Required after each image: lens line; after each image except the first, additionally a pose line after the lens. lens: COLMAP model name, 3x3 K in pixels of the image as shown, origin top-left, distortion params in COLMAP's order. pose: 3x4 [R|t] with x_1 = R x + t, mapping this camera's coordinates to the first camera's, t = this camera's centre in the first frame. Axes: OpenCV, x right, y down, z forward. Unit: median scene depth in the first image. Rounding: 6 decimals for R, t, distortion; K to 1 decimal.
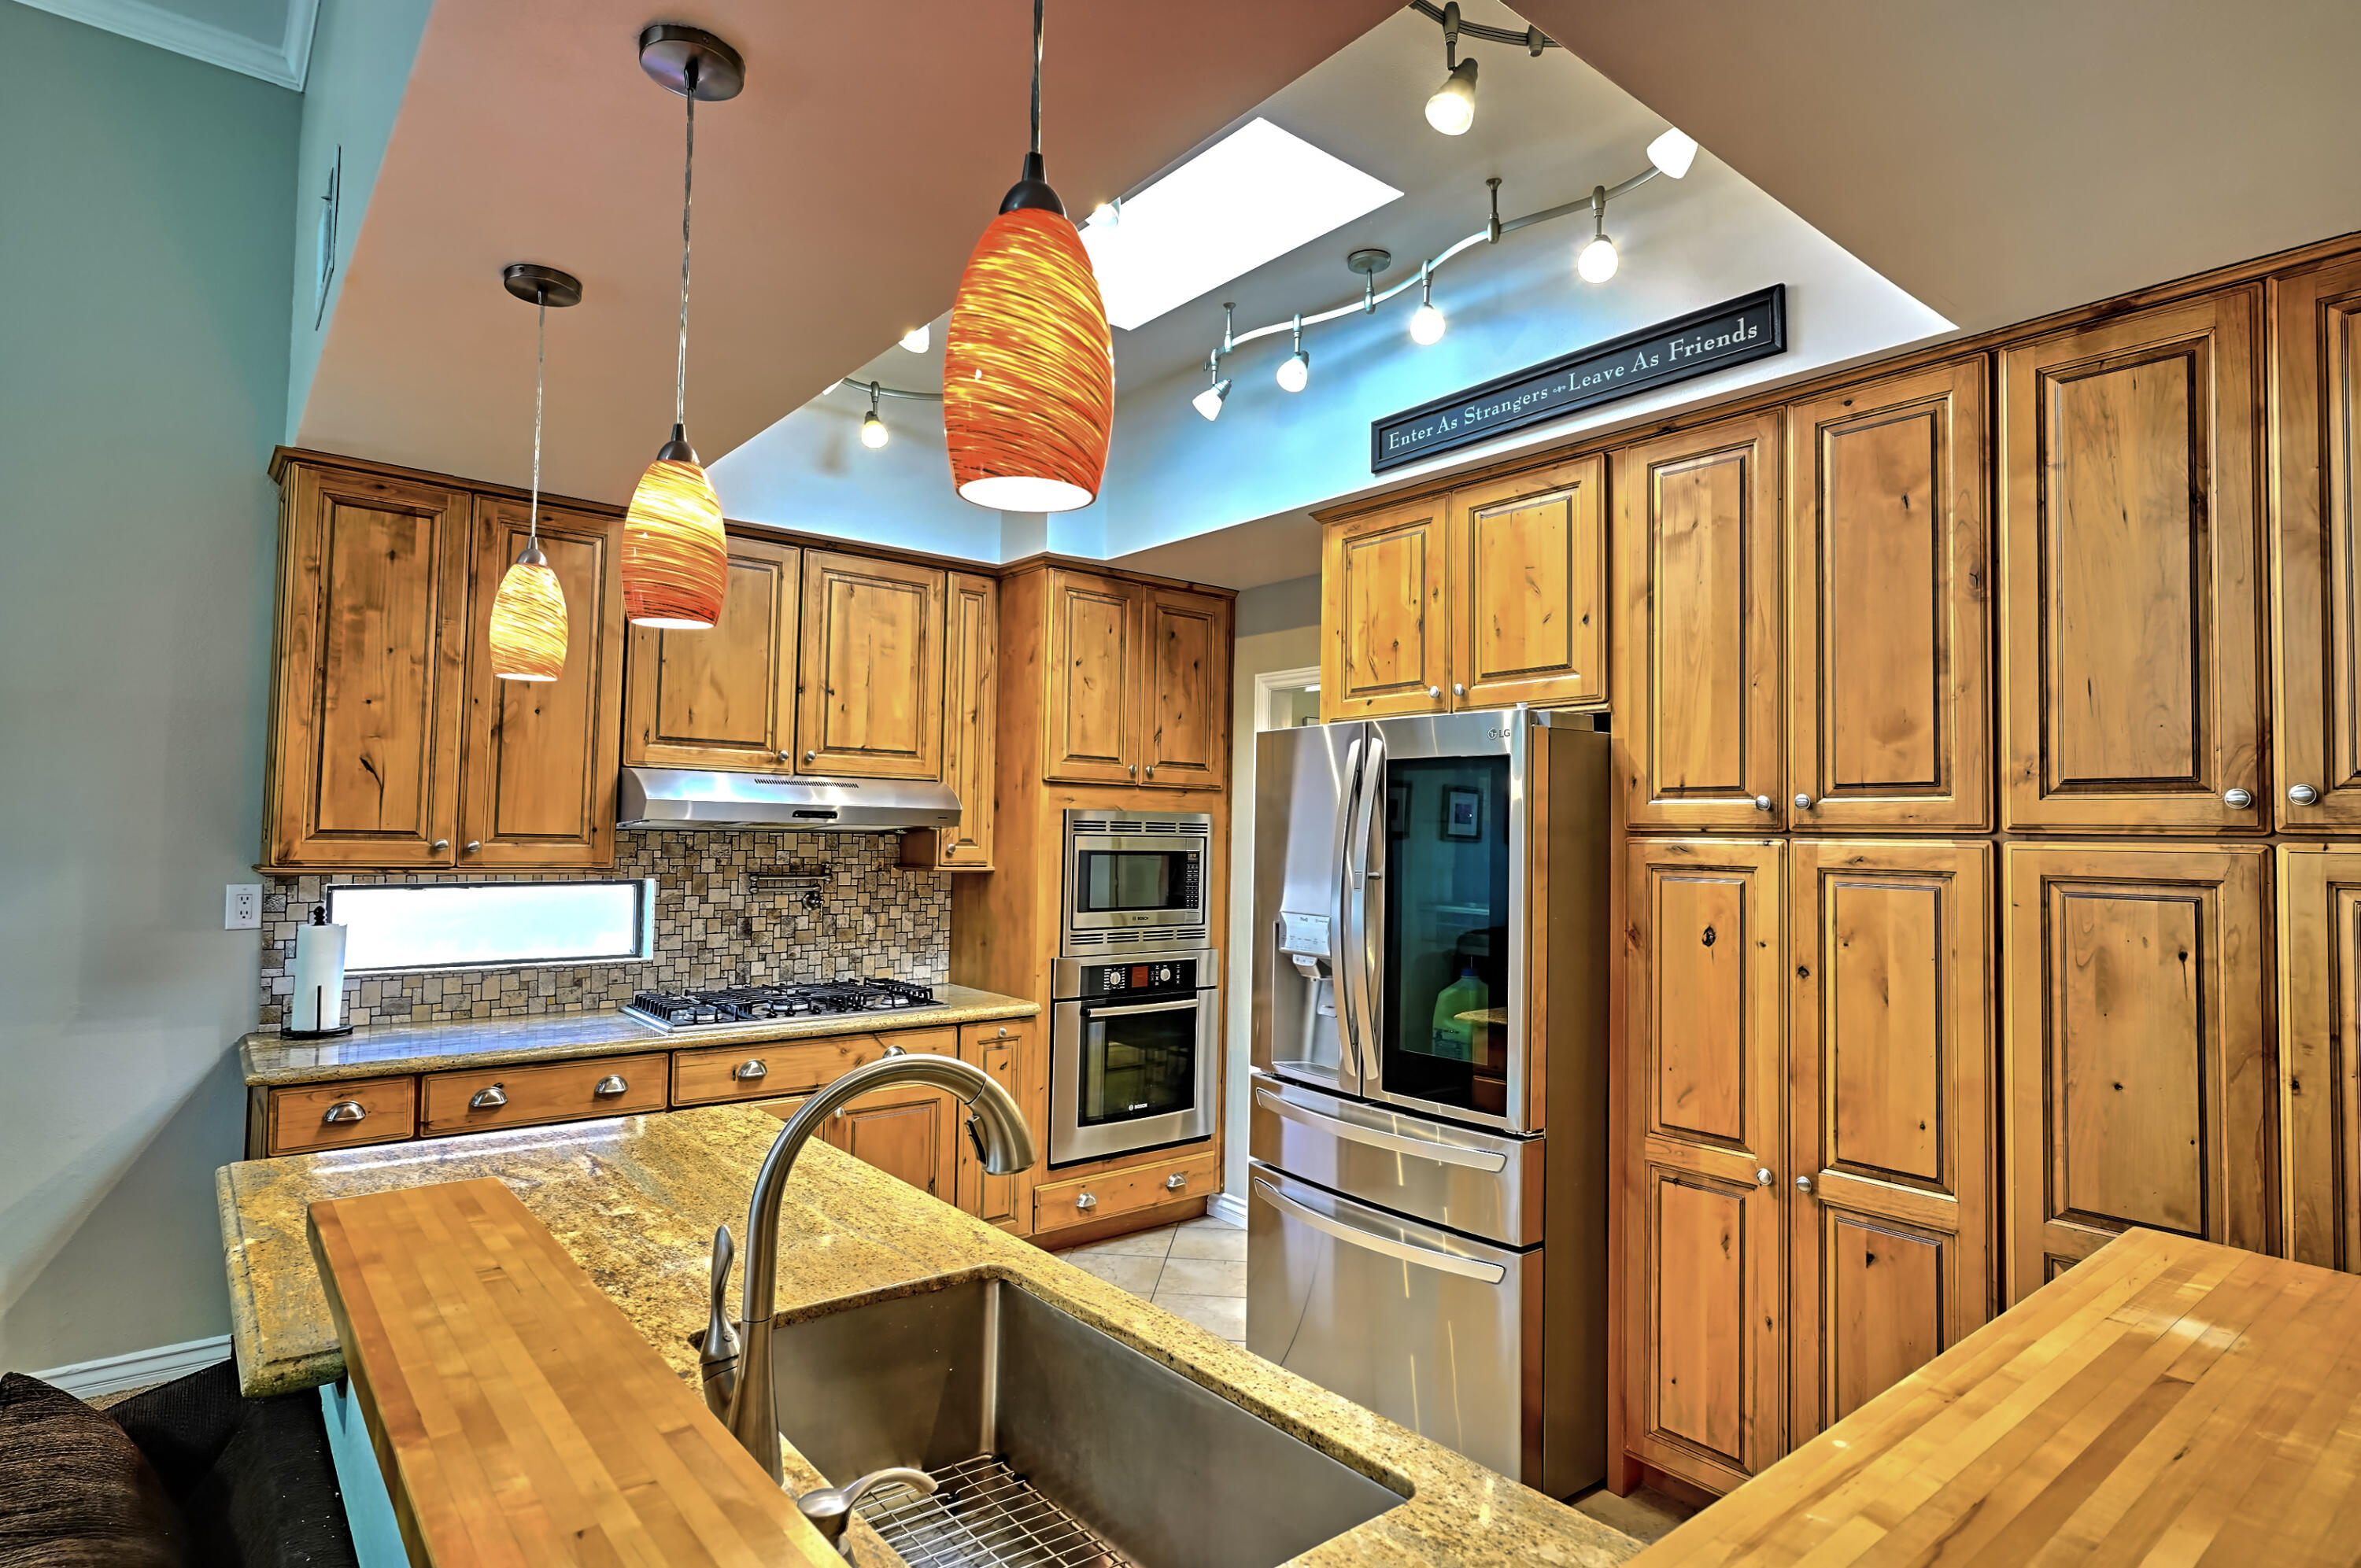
lens RADIAL K [[1232.6, 0, 1180.5], [0, 1232.6, 784.0], [0, 0, 1]] dist [-0.001985, -0.000202]
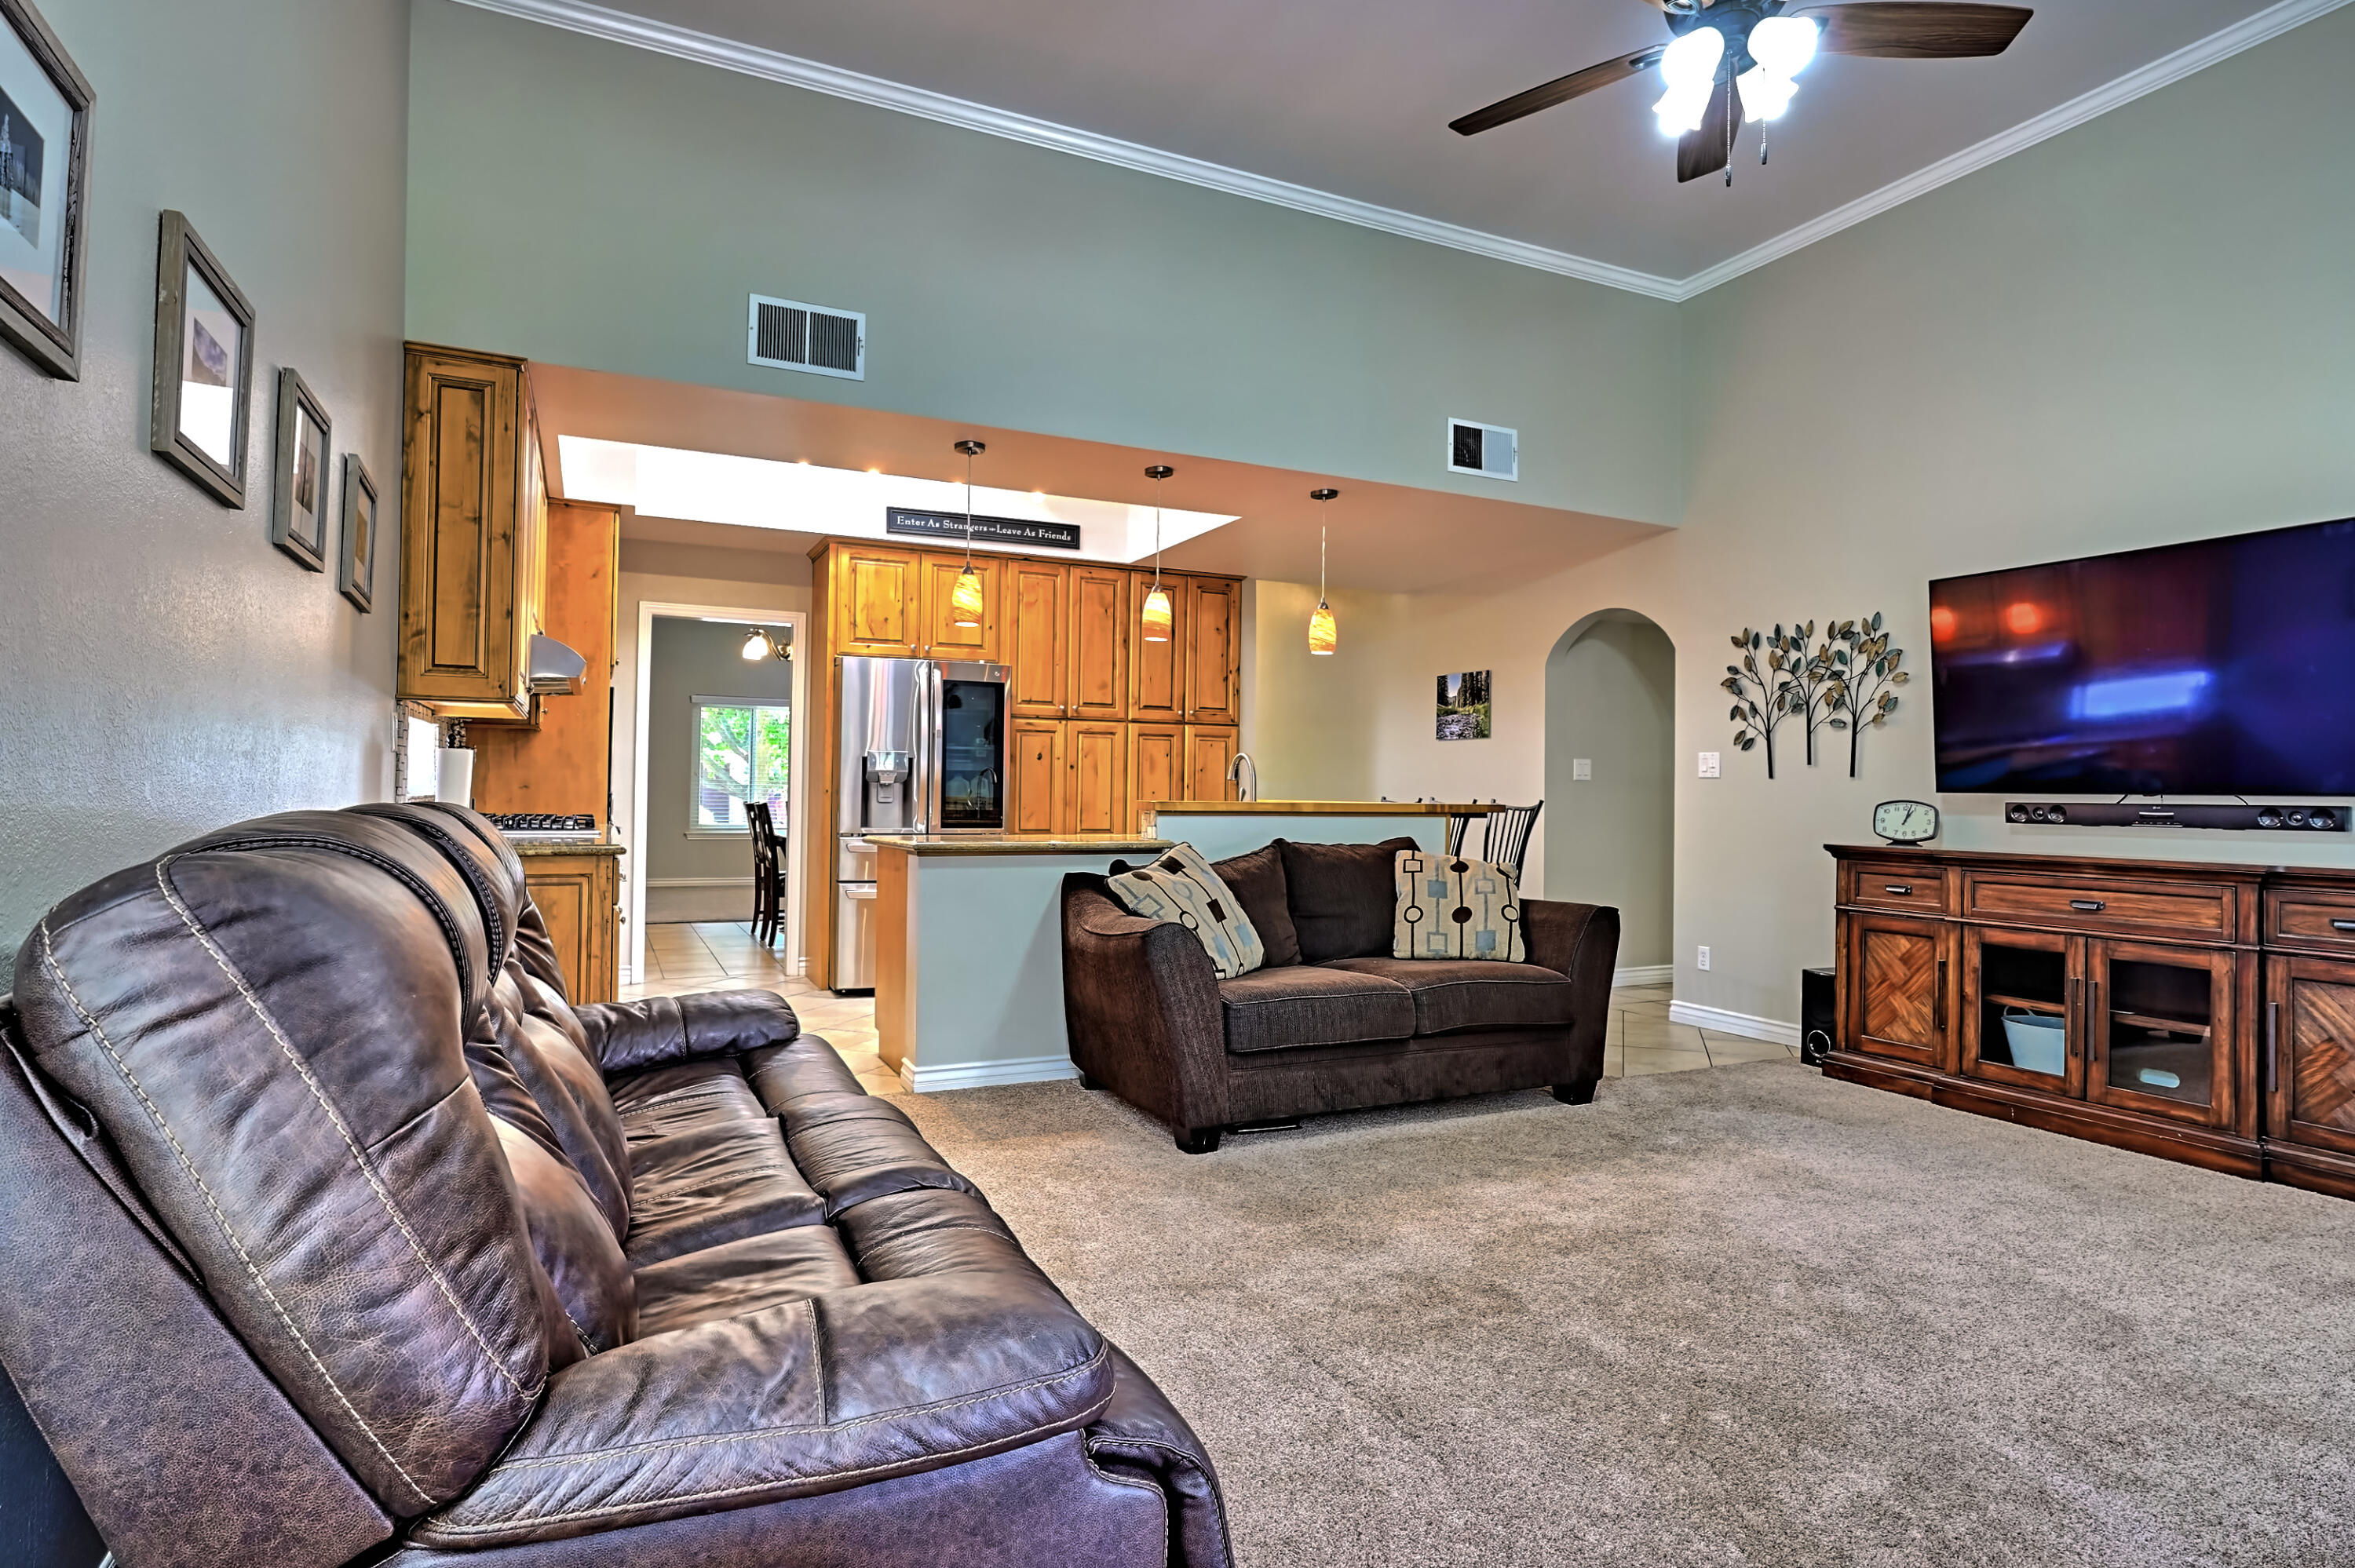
lens RADIAL K [[1248.5, 0, 1183.3], [0, 1248.5, 770.7], [0, 0, 1]] dist [0.000208, 0.001717]
pose [[0.241130, 0.002695, 0.970489, -1.687388], [-0.049362, 0.998736, 0.009491, 0.089523], [-0.969237, -0.050194, 0.240958, 0.034258]]
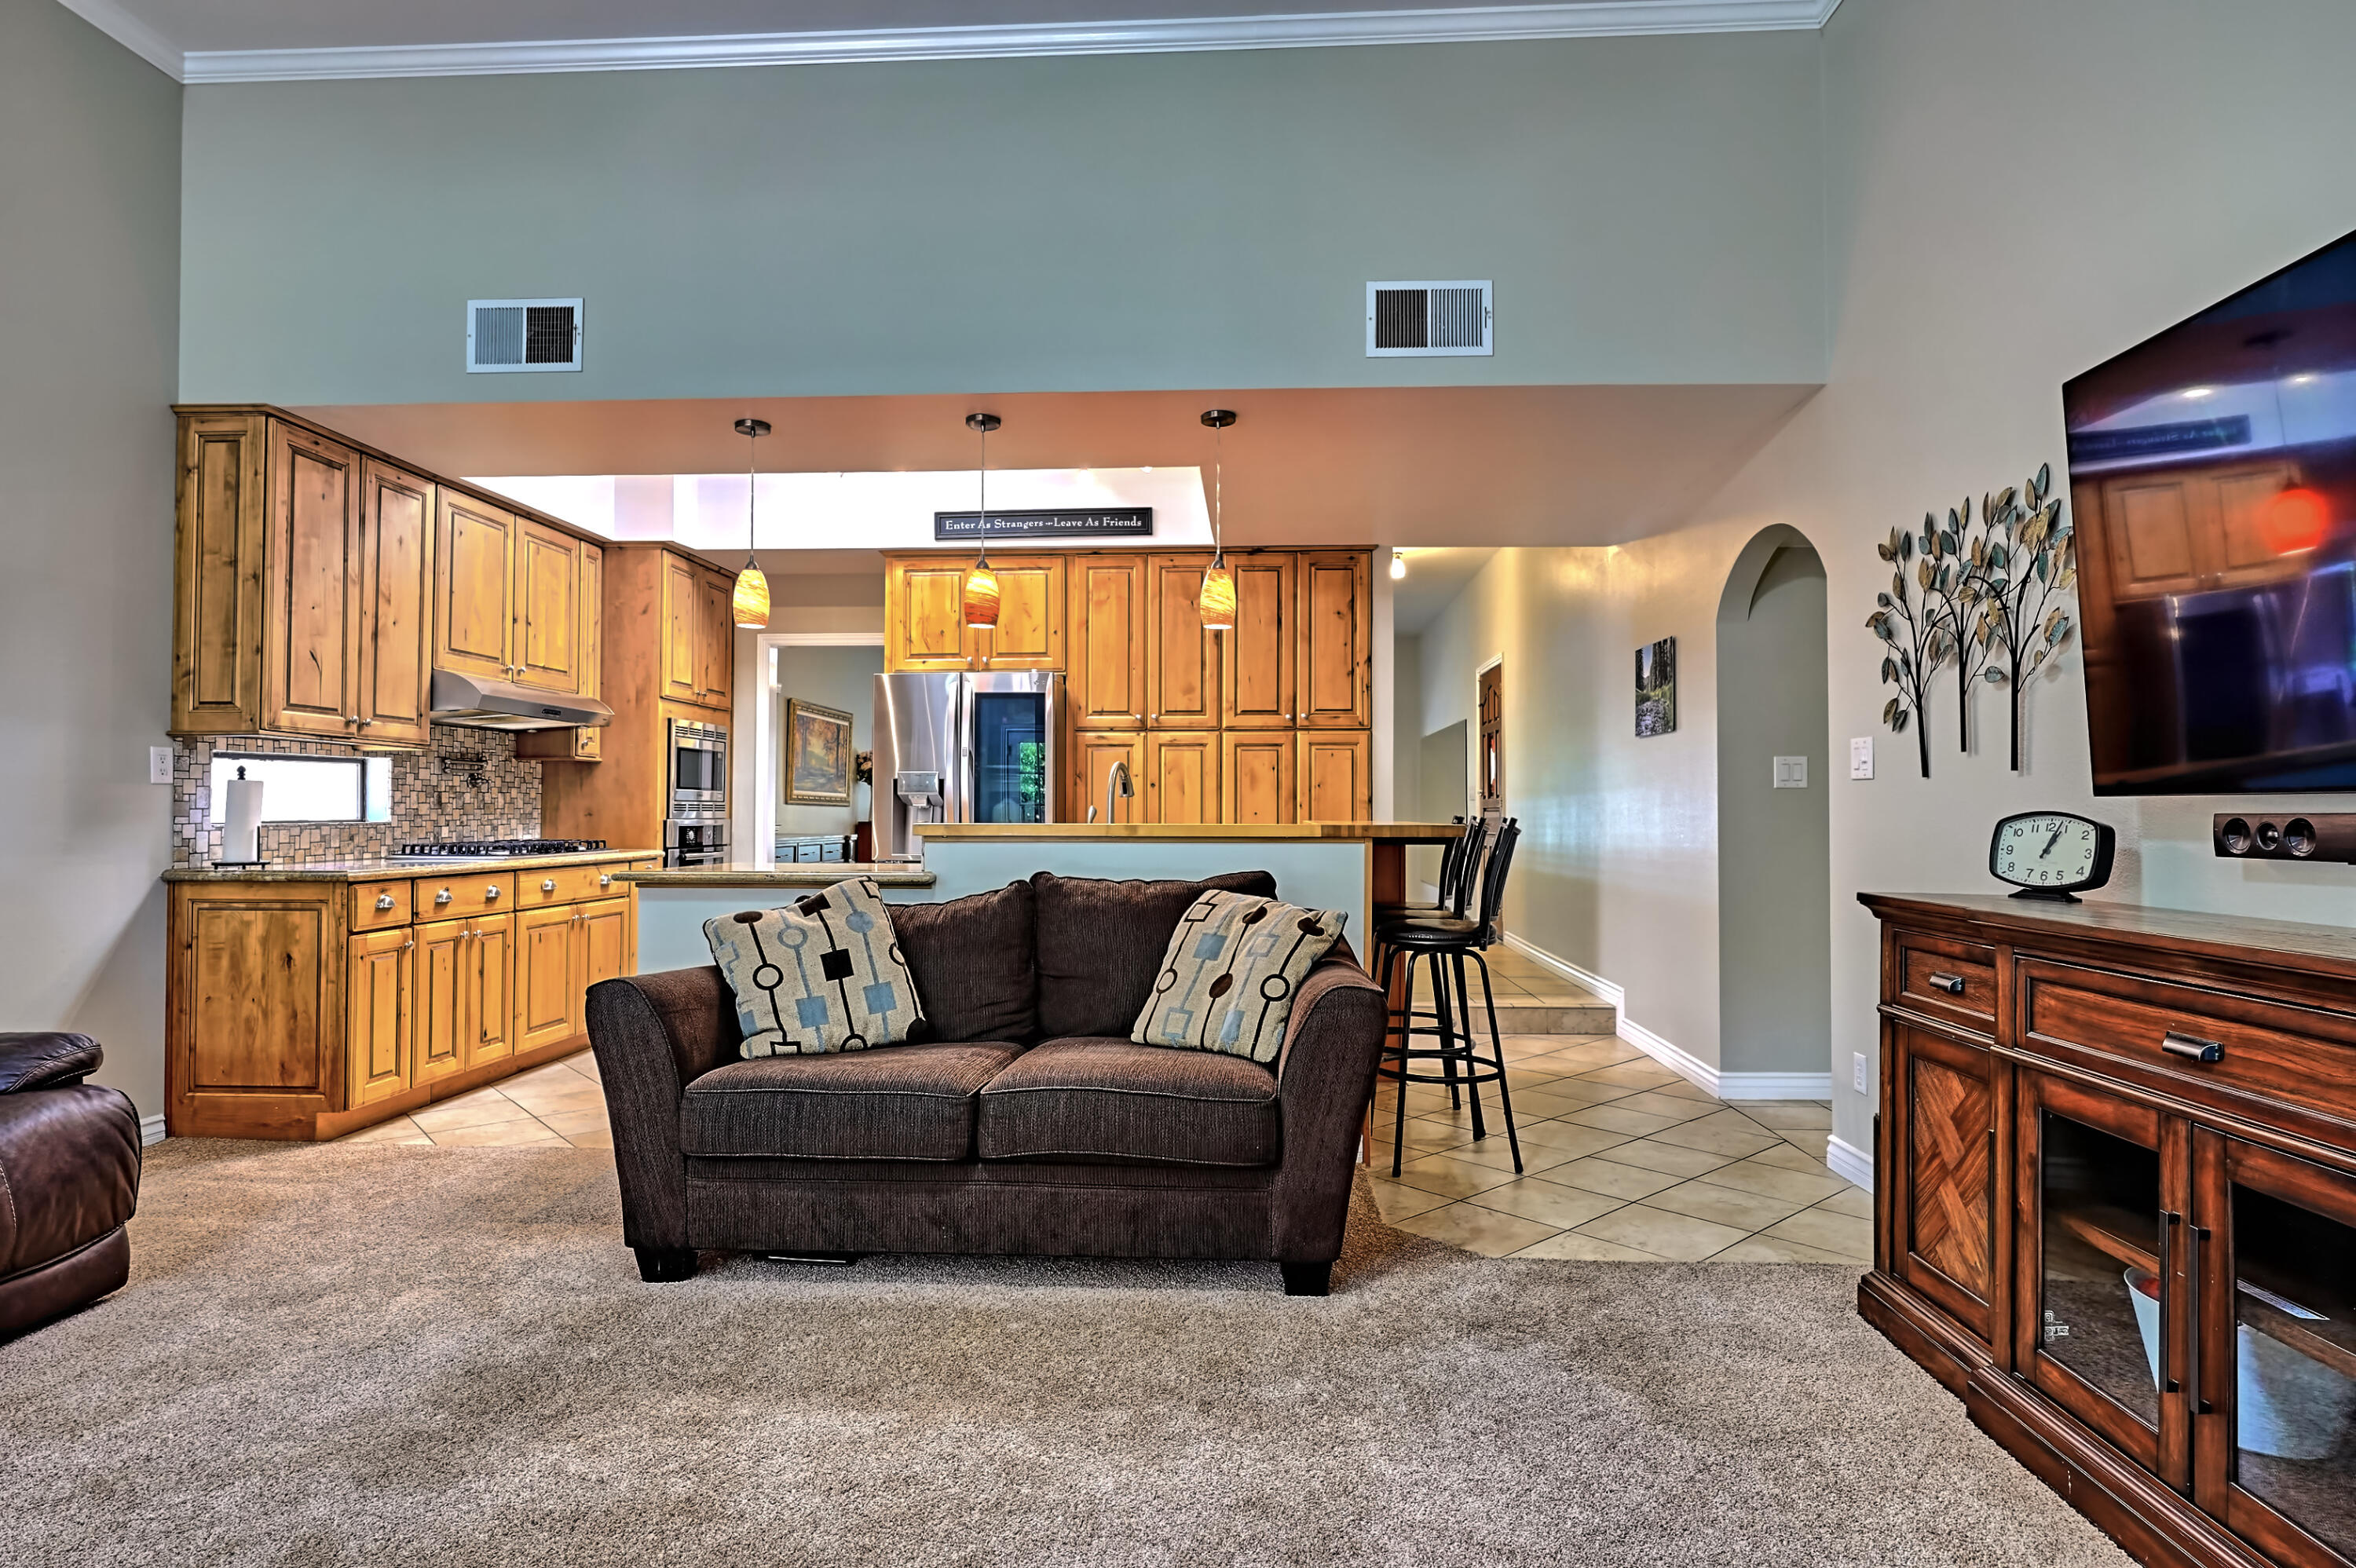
lens RADIAL K [[1245.8, 0, 1178.0], [0, 1245.8, 784.0], [0, 0, 1]] dist [0.000112, 0.001081]
pose [[0.679158, -0.000119, 0.733992, -0.983979], [-0.020199, 0.999618, 0.018852, 0.075382], [-0.733714, -0.027629, 0.678896, -0.564363]]
